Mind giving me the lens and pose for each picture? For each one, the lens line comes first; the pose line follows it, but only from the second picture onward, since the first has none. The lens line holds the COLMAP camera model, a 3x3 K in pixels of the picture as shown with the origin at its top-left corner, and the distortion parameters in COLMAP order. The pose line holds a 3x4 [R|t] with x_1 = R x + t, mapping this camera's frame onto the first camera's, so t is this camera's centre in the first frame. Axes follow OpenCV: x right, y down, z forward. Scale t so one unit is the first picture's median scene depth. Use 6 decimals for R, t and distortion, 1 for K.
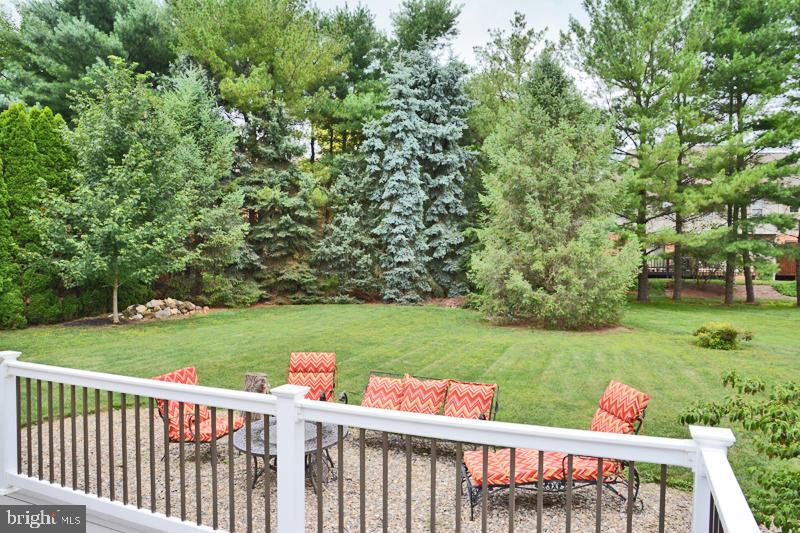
lens RADIAL K [[567.4, 0, 402.3], [0, 567.4, 270.9], [0, 0, 1]] dist [-0.122965, 0.051319]
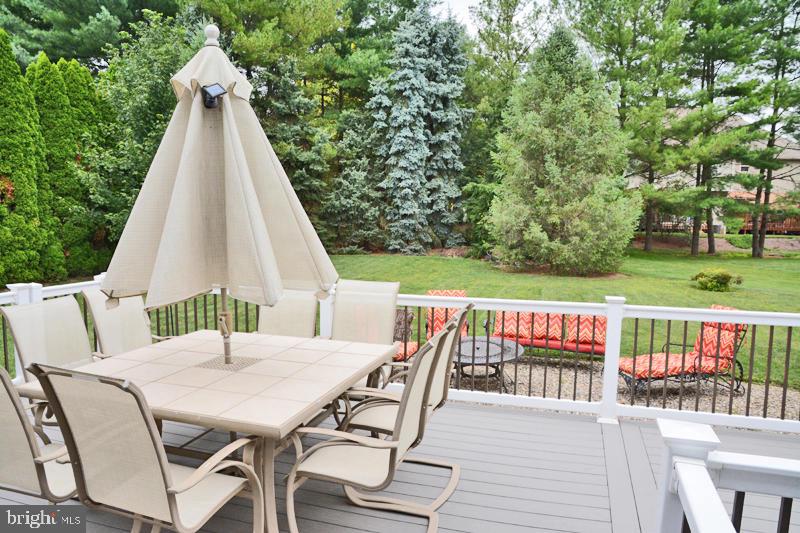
lens RADIAL K [[567.4, 0, 402.3], [0, 567.4, 270.9], [0, 0, 1]] dist [-0.122965, 0.051319]
pose [[0.995345, -0.006855, 0.096134, -0.112906], [-0.001247, 0.996468, 0.083968, 0.000519], [-0.096370, -0.083697, 0.991820, -0.056262]]
